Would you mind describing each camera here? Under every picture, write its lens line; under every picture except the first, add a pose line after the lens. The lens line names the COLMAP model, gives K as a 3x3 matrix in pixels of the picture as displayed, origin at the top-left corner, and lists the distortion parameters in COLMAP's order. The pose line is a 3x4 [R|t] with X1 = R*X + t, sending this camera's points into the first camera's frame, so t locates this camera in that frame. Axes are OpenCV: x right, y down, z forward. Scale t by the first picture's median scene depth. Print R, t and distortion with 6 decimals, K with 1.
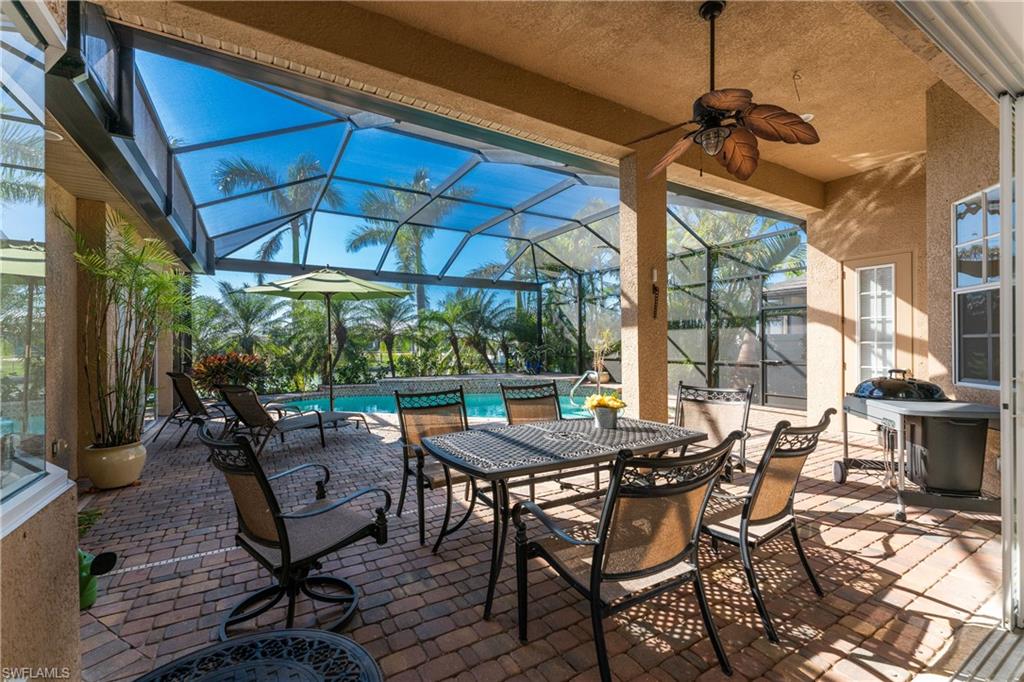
lens RADIAL K [[412.1, 0, 494.1], [0, 412.1, 343.3], [0, 0, 1]] dist [0.008436, -0.000944]
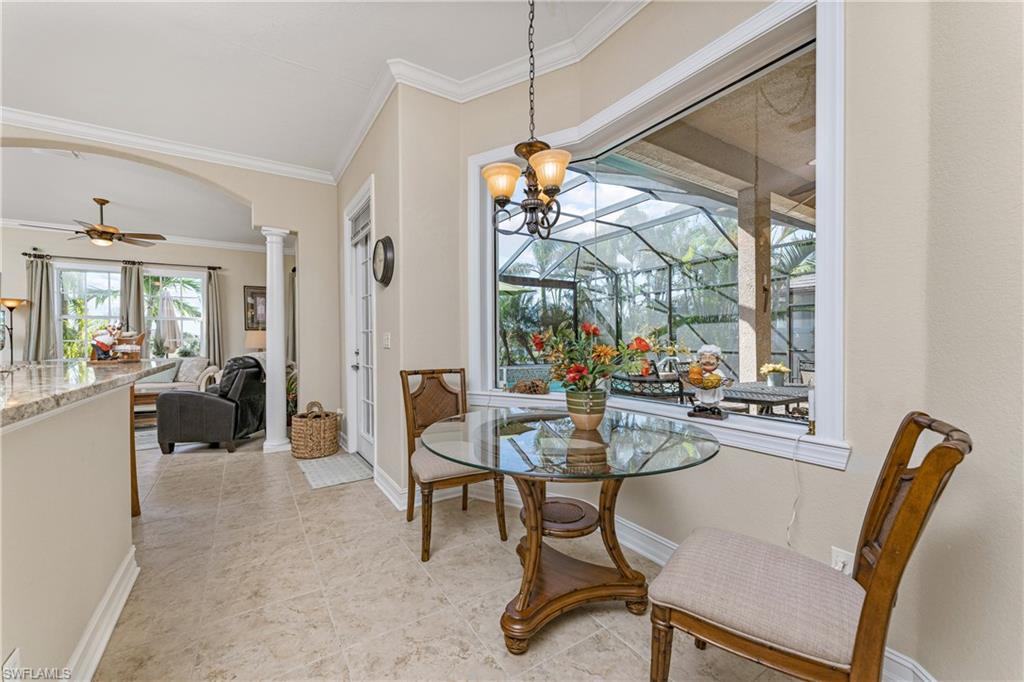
lens RADIAL K [[412.1, 0, 511.3], [0, 412.1, 343.0], [0, 0, 1]] dist [0.008436, -0.000944]
pose [[0.996784, -0.004957, 0.079981, -0.166287], [0.004343, 0.999960, 0.007841, 0.007810], [-0.080017, -0.007469, 0.996766, -0.081804]]
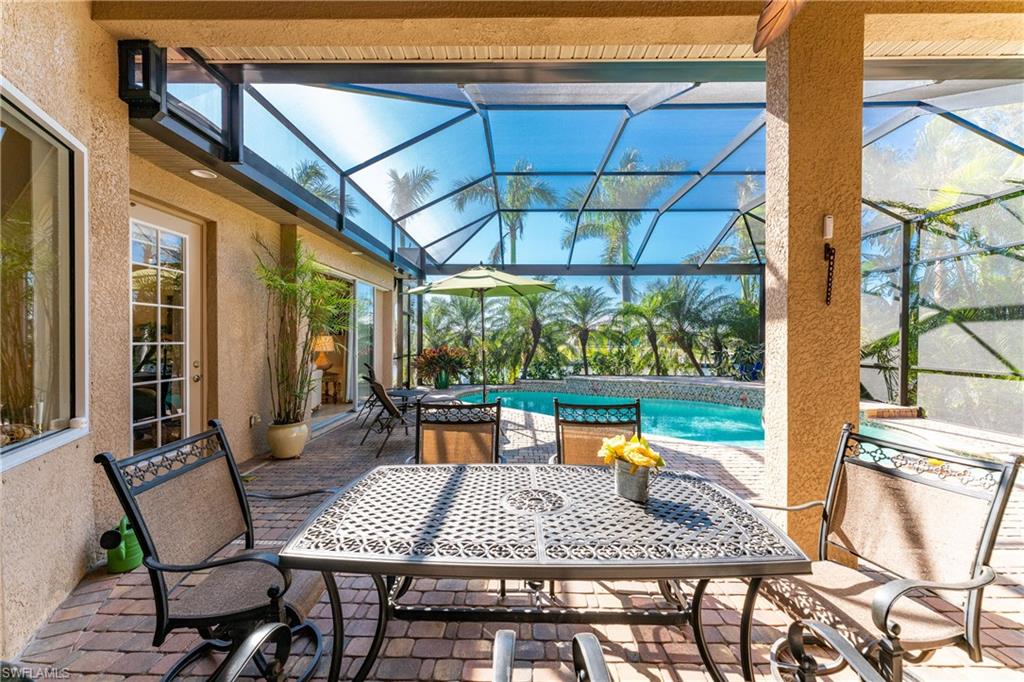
lens RADIAL K [[412.1, 0, 520.4], [0, 412.1, 340.4], [0, 0, 1]] dist [0.008436, -0.000944]
pose [[0.872106, 0.009021, -0.489233, 0.092507], [-0.005836, 0.999951, 0.008035, -0.003846], [0.489282, -0.004152, 0.872116, 0.092603]]
